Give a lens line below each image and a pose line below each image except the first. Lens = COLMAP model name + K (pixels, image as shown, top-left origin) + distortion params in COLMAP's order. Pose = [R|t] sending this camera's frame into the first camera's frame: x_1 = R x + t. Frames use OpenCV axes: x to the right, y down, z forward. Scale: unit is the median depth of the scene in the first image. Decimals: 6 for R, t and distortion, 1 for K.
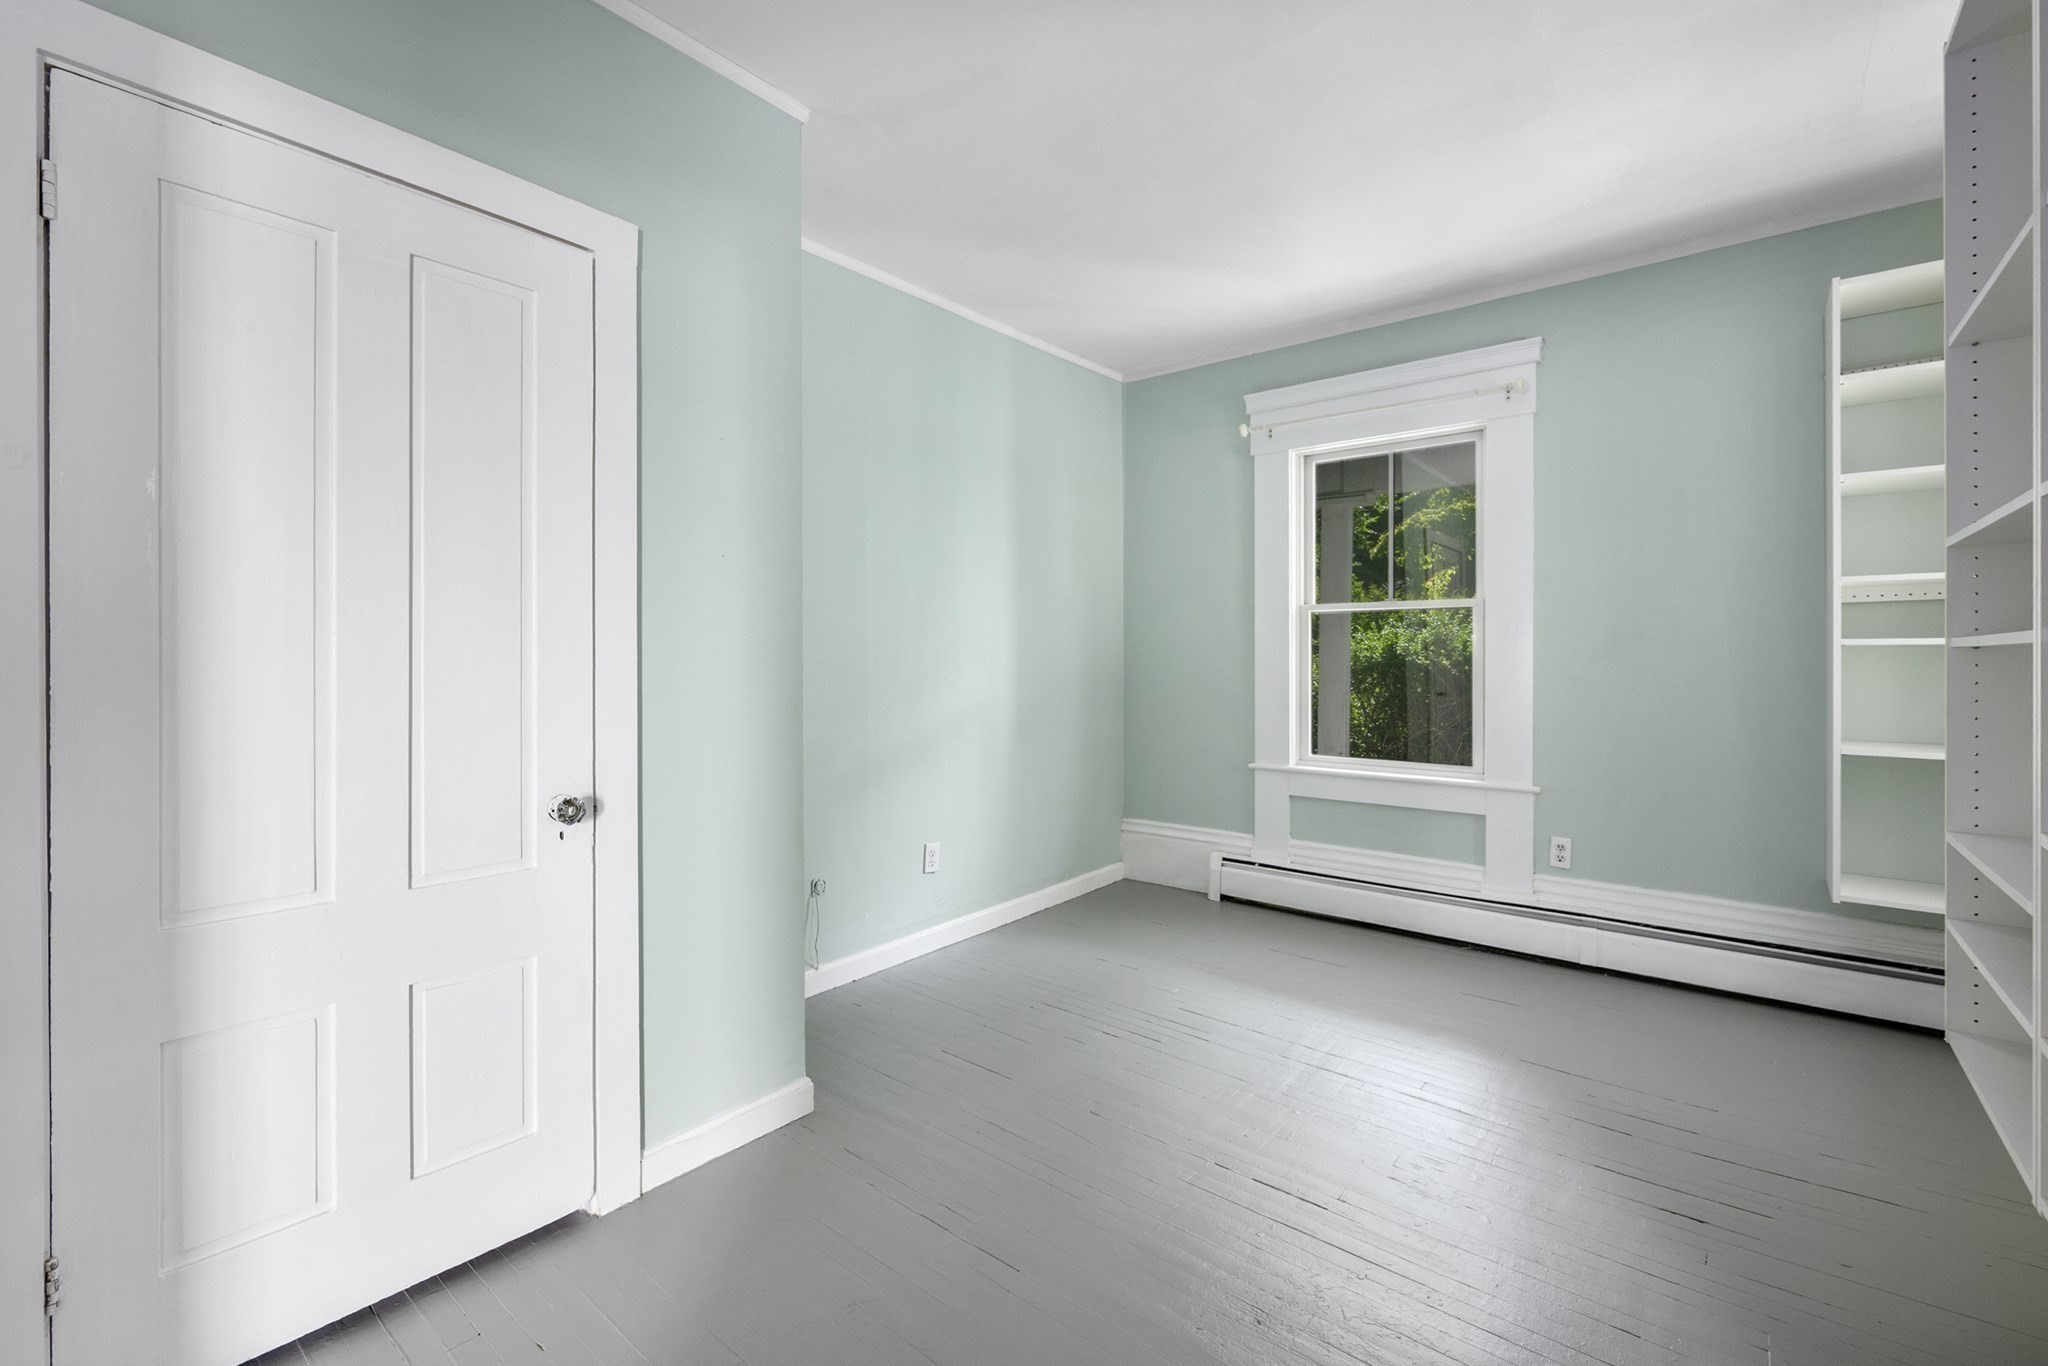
lens RADIAL K [[882.5, 0, 1014.4], [0, 882.5, 654.6], [0, 0, 1]] dist [0.001989, 0.000277]
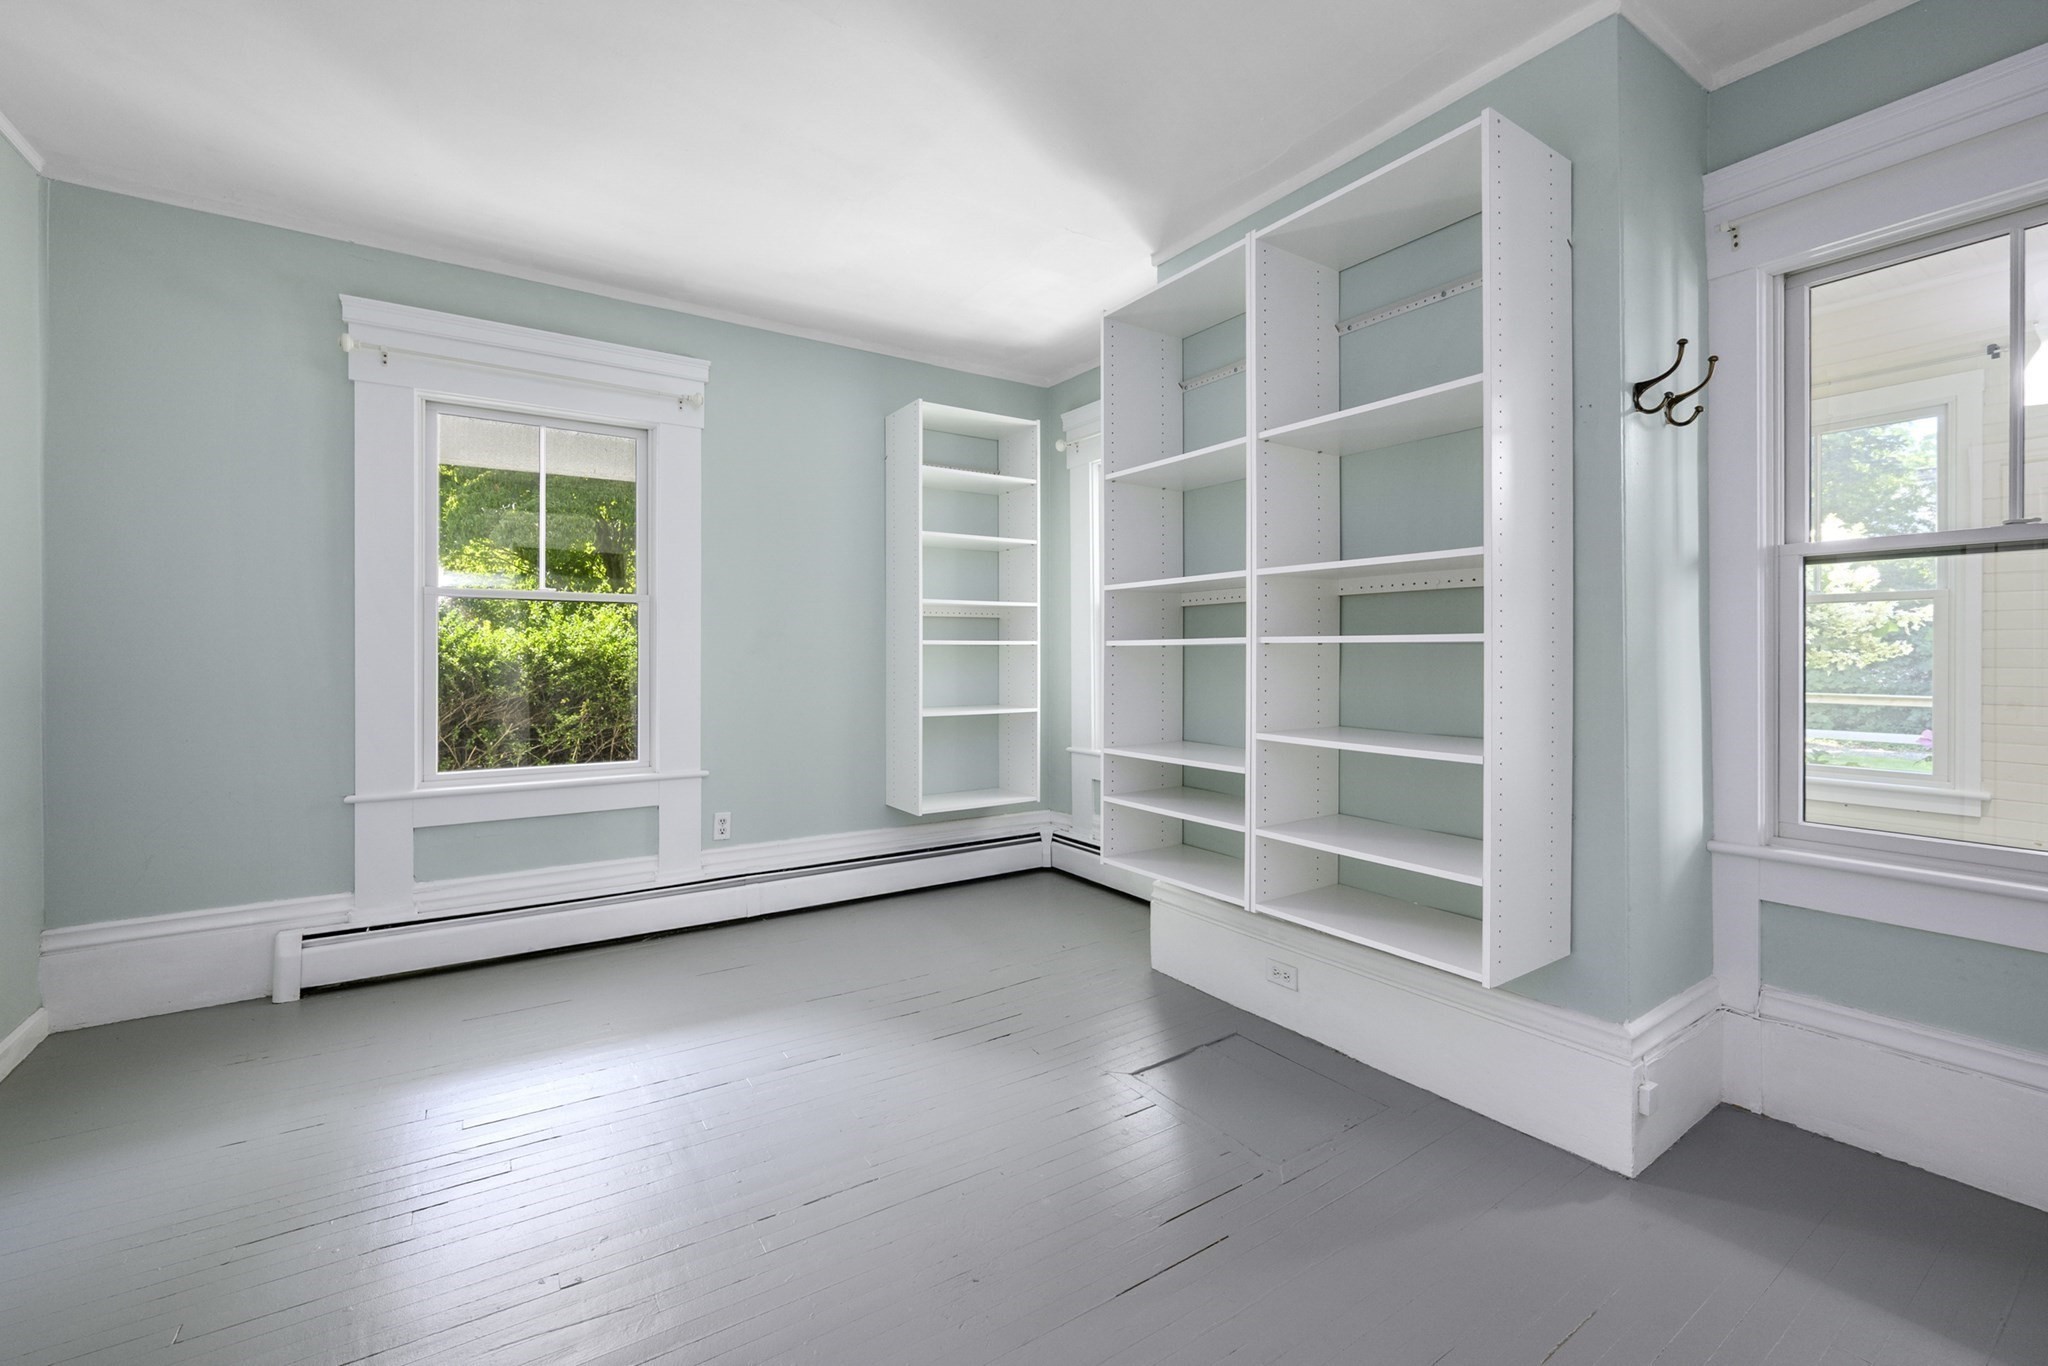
lens RADIAL K [[865.7, 0, 1025.3], [0, 865.7, 655.3], [0, 0, 1]] dist [-0.000089, -0.000023]
pose [[0.291670, -0.001923, 0.956517, -0.307749], [-0.002114, 0.999994, 0.002655, 0.003019], [-0.956517, -0.002796, 0.291664, 0.295588]]
